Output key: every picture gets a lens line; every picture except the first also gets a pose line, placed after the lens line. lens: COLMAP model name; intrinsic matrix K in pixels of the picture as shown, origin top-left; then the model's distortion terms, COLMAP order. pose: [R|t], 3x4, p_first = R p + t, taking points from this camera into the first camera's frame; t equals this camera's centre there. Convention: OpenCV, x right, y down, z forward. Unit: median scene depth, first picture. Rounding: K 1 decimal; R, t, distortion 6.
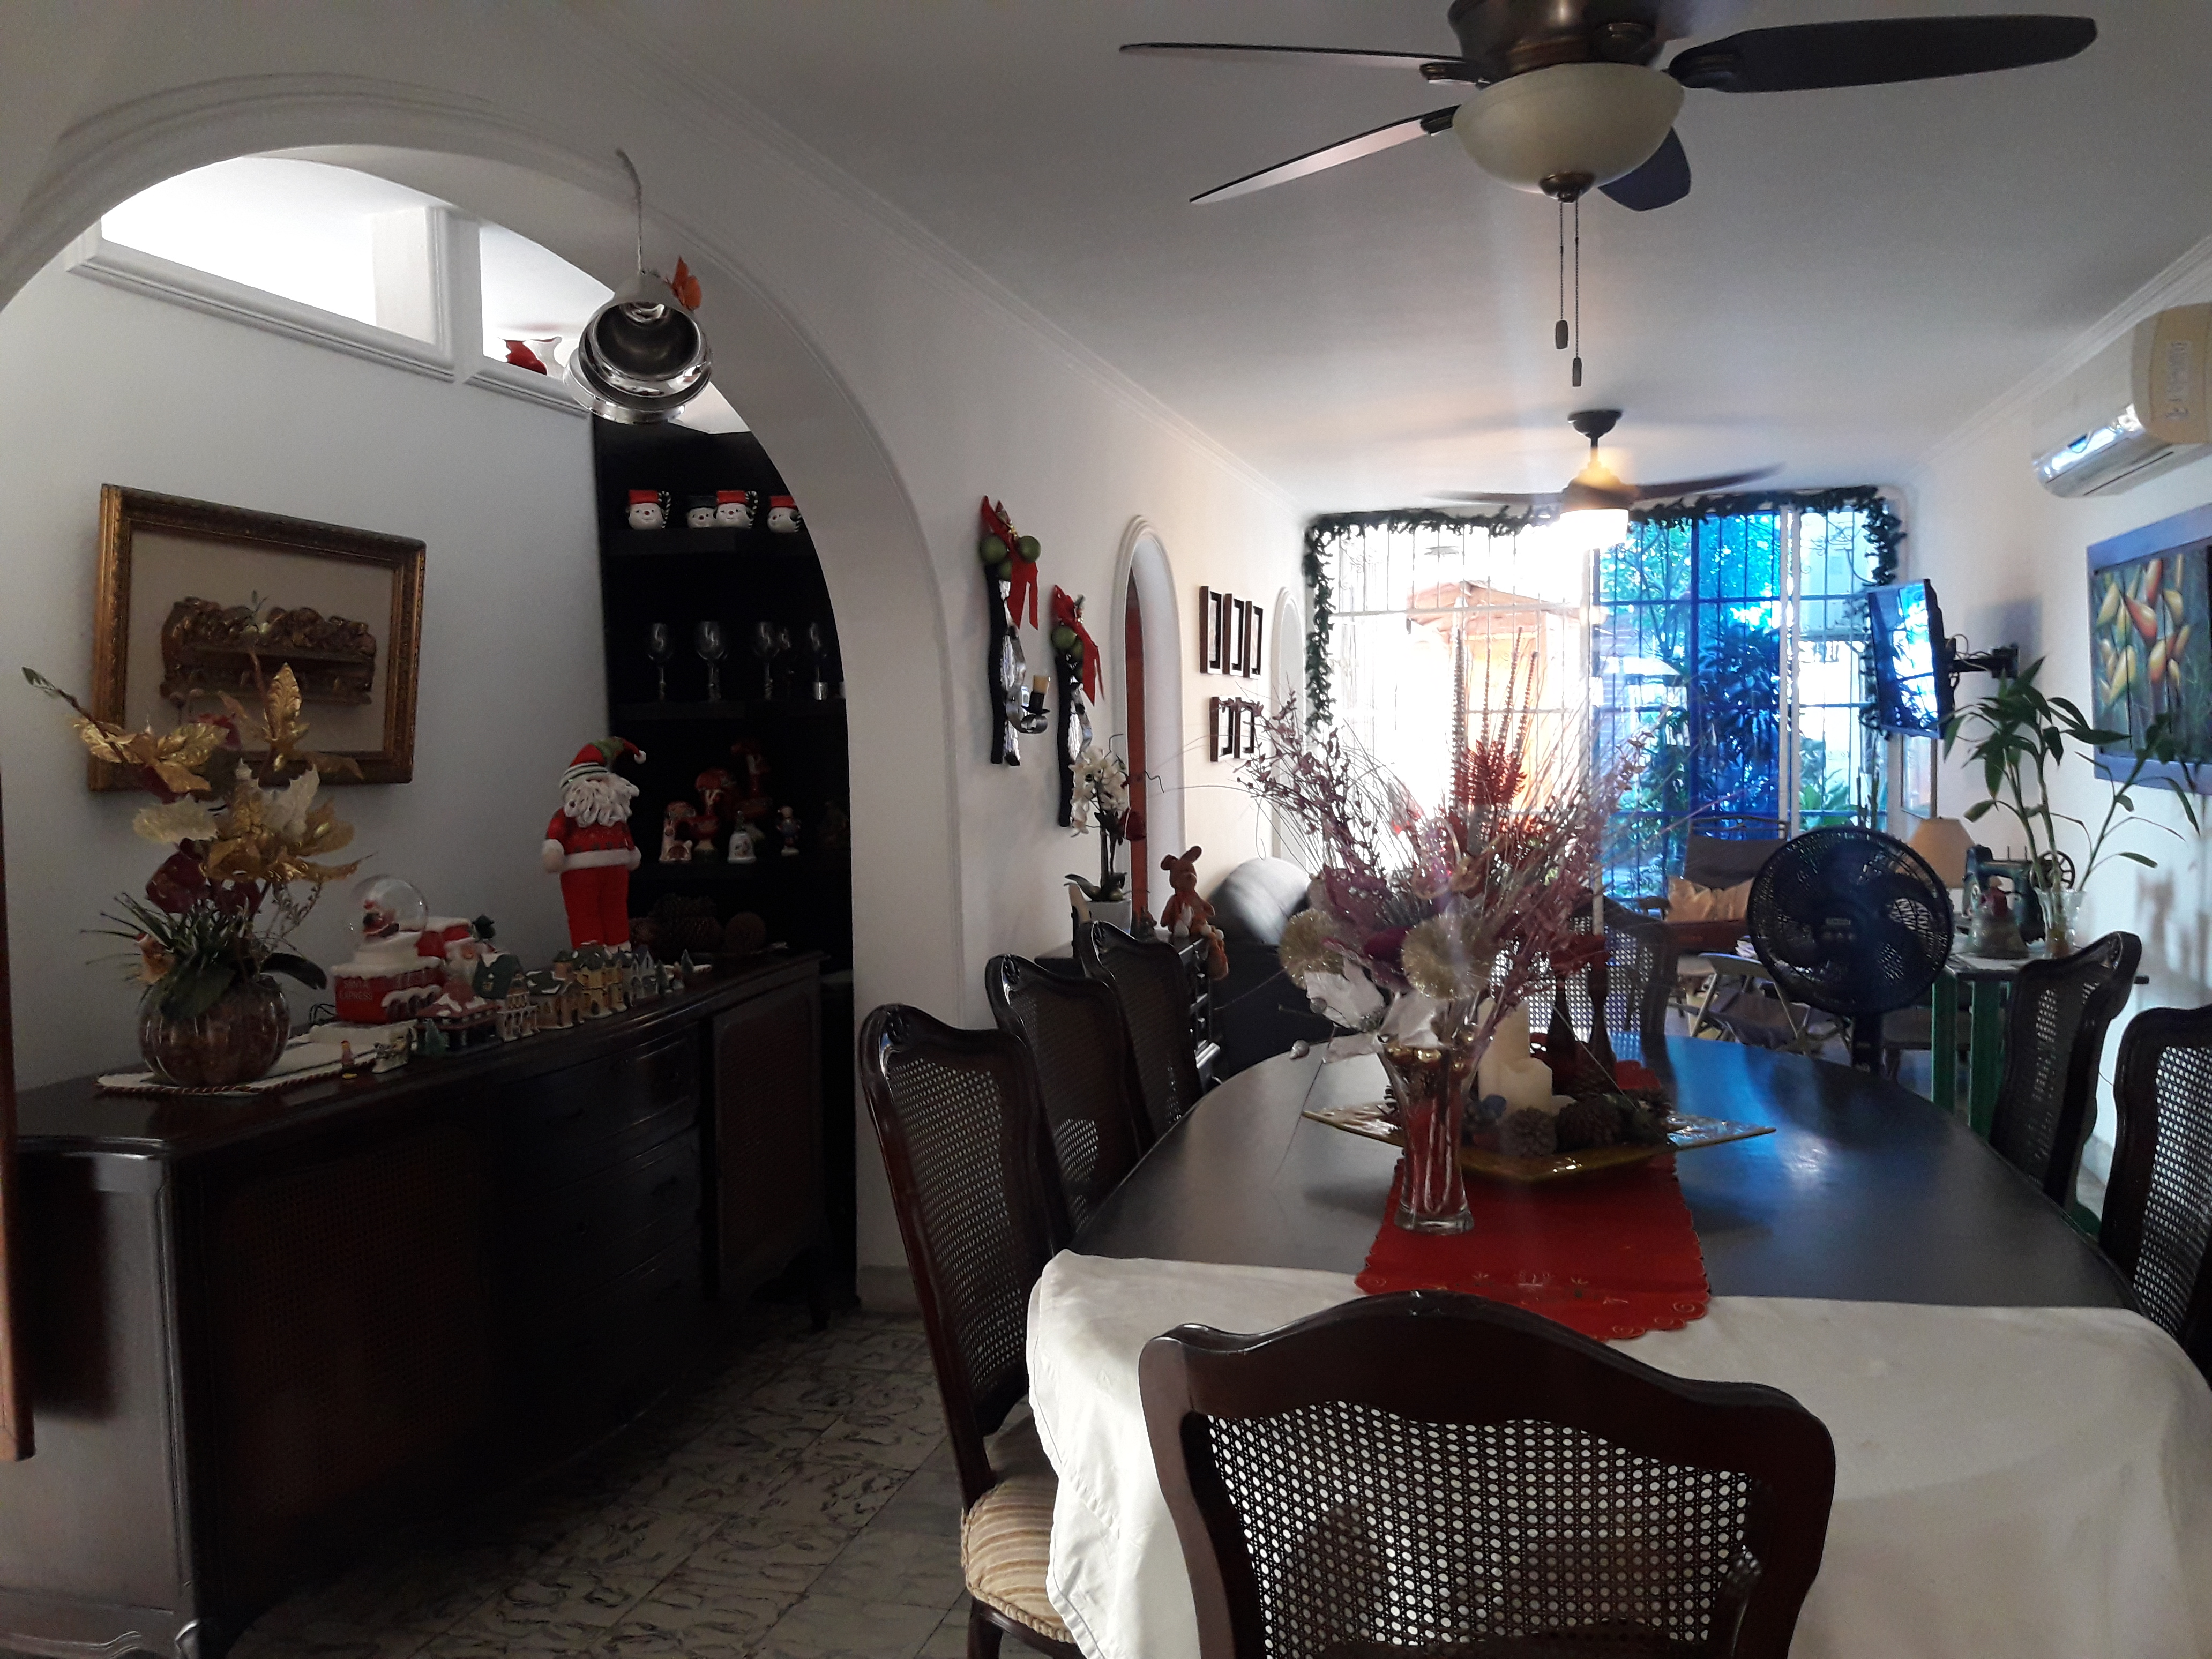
lens RADIAL K [[1852.2, 0, 1106.0], [0, 1852.2, 829.5], [0, 0, 1]] dist [0.039923, -0.059338]
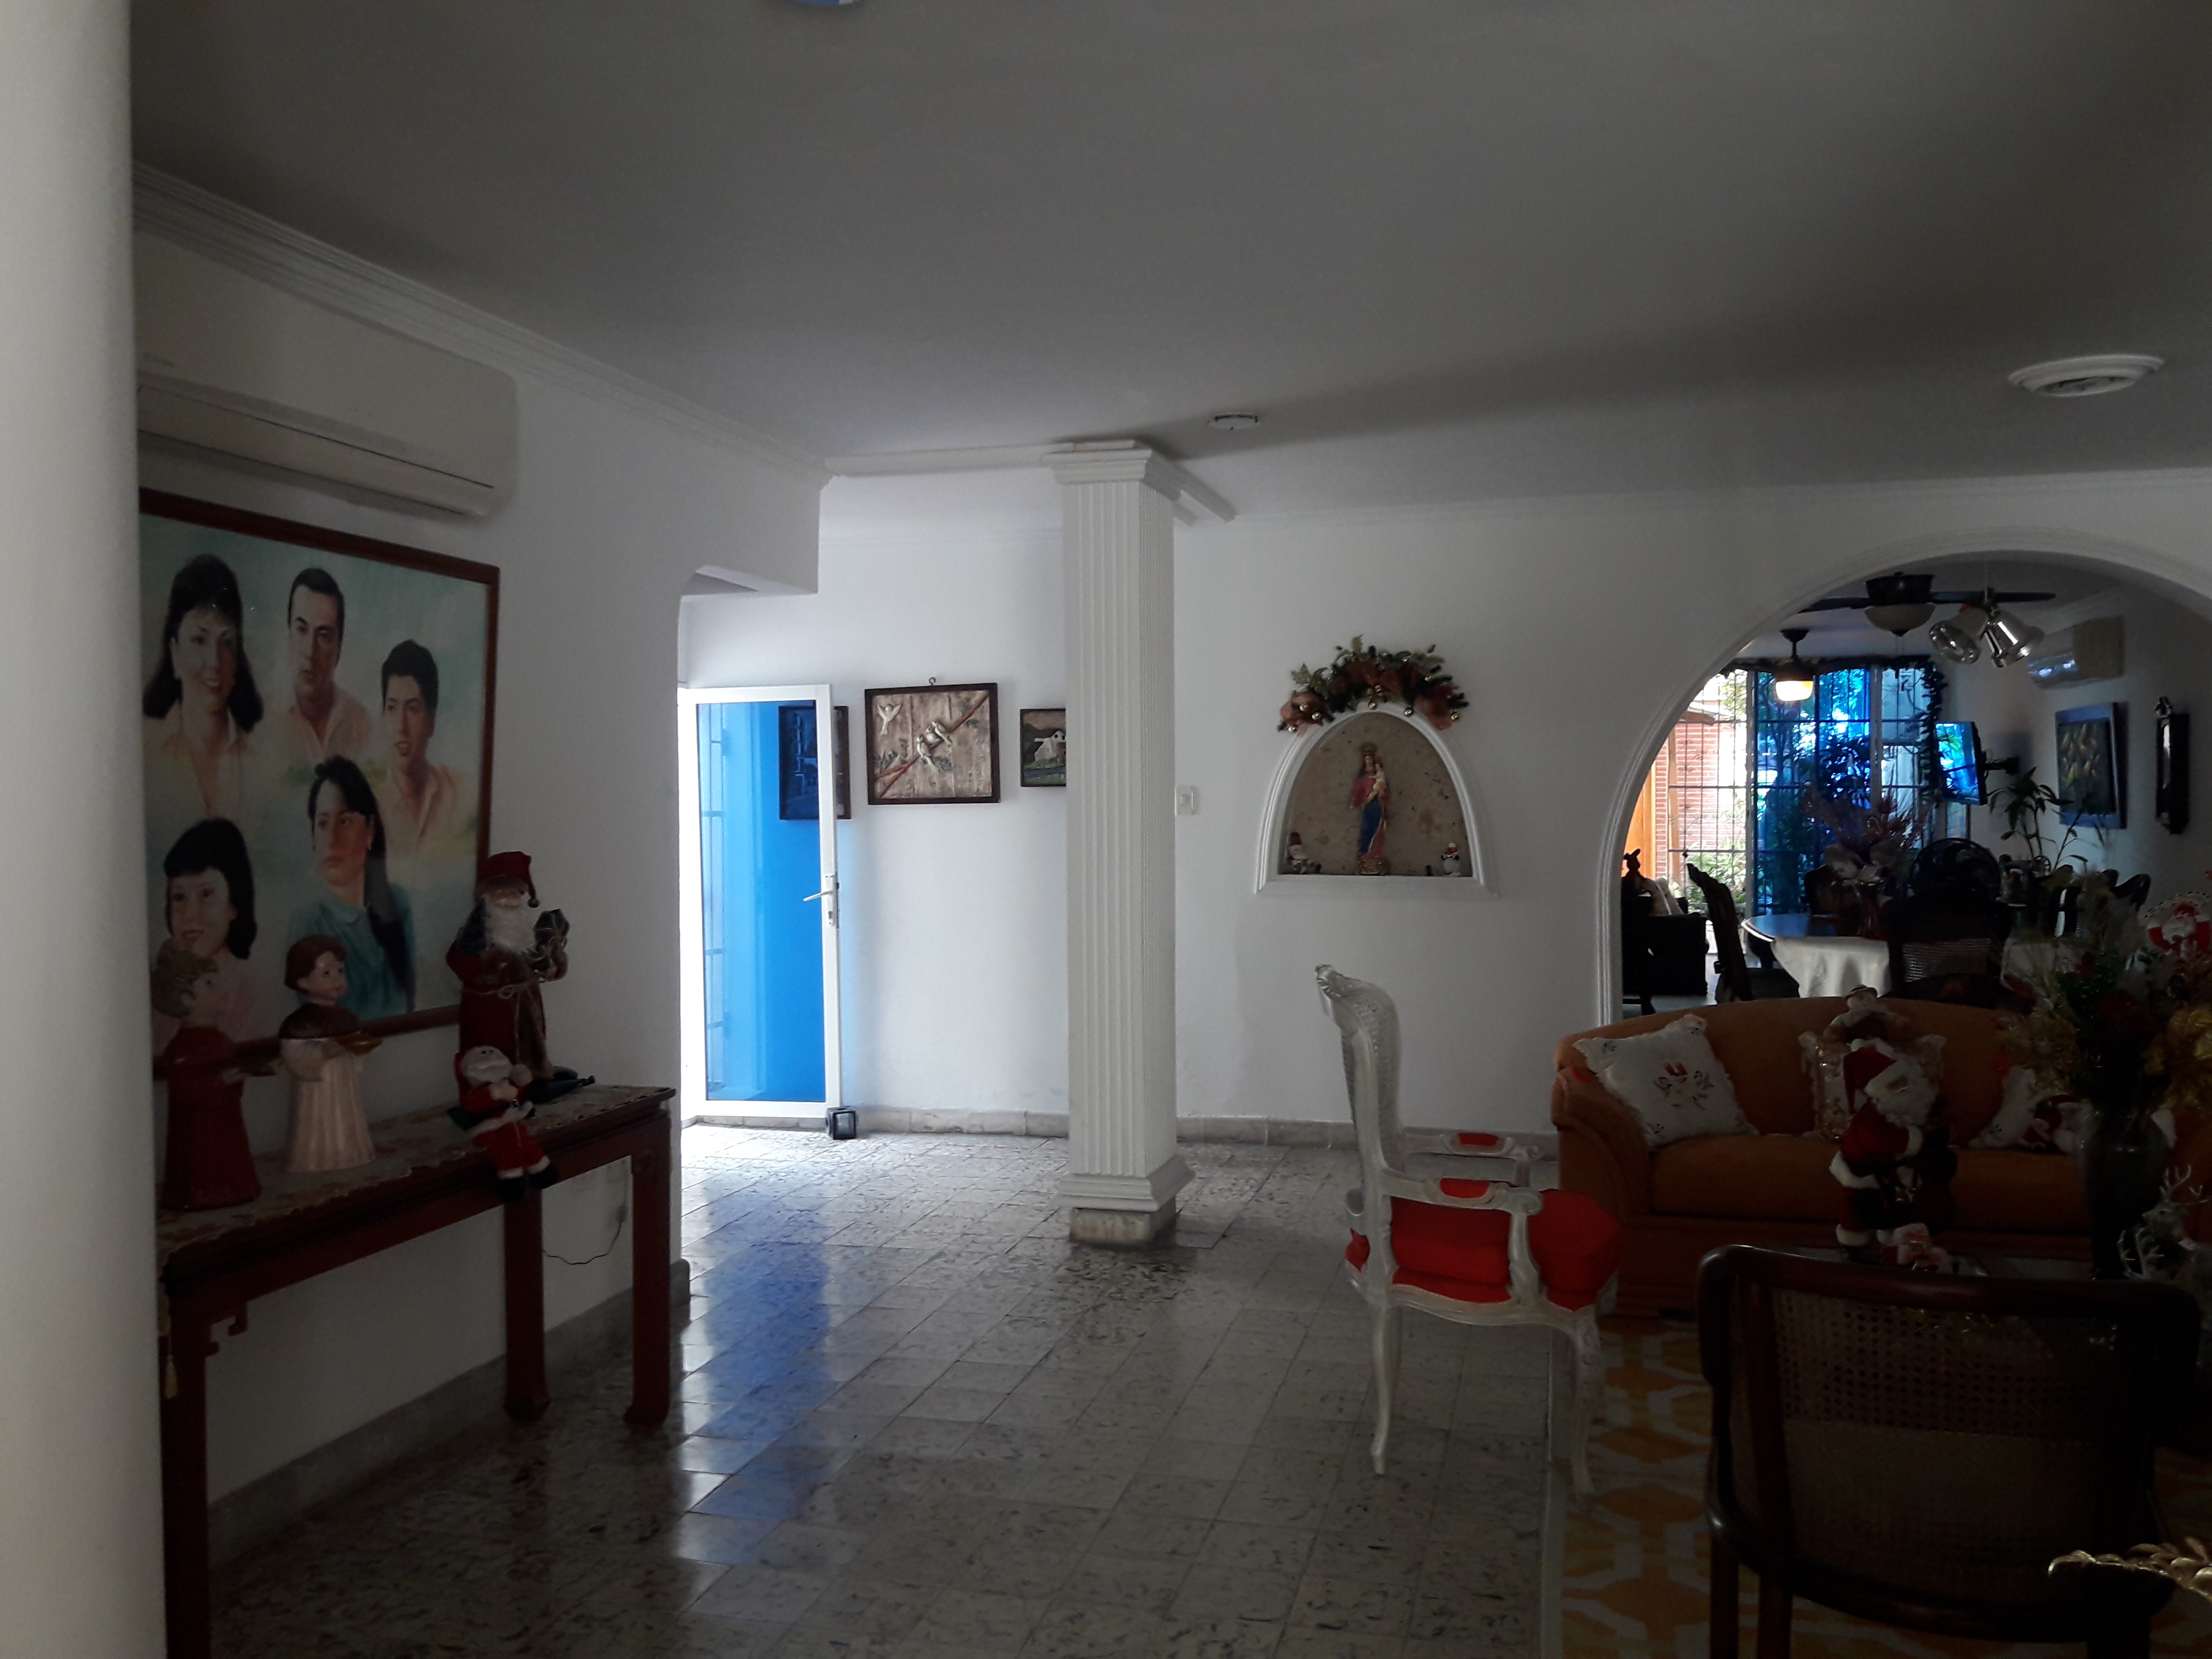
lens RADIAL K [[1778.0, 0, 1120.6], [0, 1778.0, 831.5], [0, 0, 1]] dist [0.186841, -0.401235]
pose [[0.999818, 0.016592, 0.009444, -0.336424], [-0.016257, 0.999274, -0.034459, 0.042760], [-0.010009, 0.034299, 0.999361, -0.636648]]
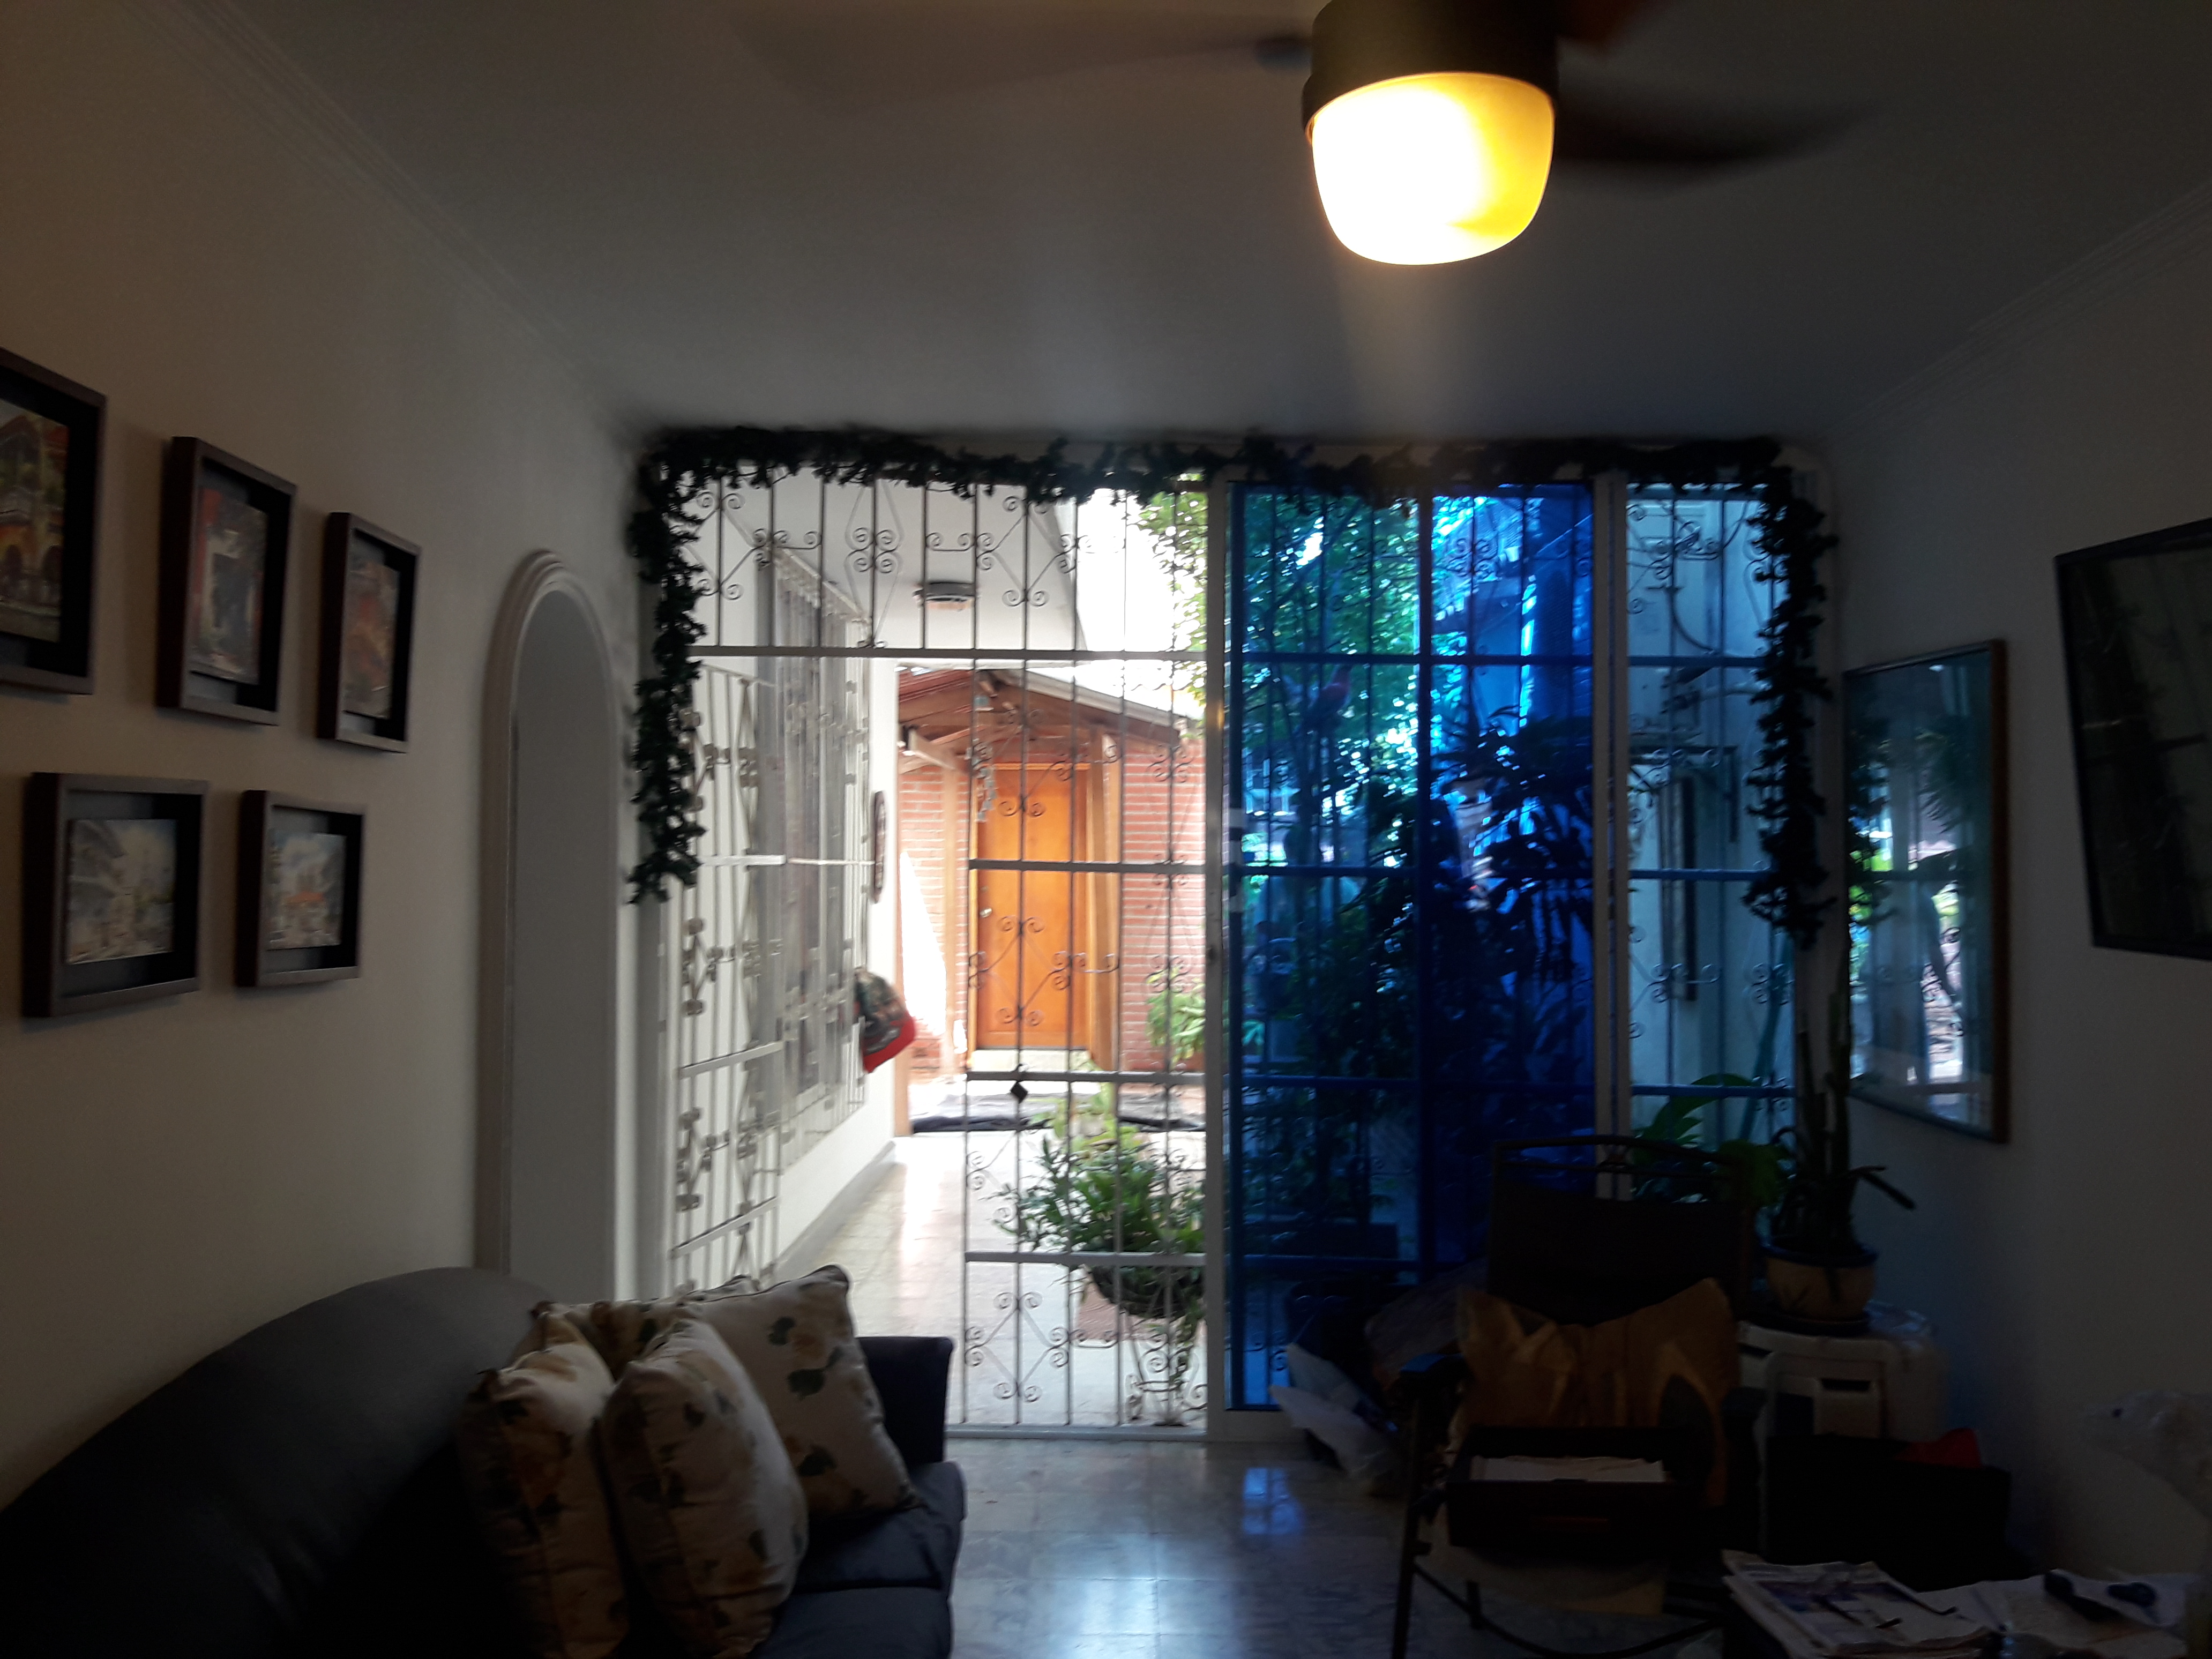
lens RADIAL K [[1852.2, 0, 1106.0], [0, 1852.2, 829.5], [0, 0, 1]] dist [0.039923, -0.059338]
pose [[0.965117, 0.036157, 0.259309, 0.117394], [-0.015449, 0.996557, -0.081459, -0.038248], [-0.261362, 0.074611, 0.962353, 0.602591]]
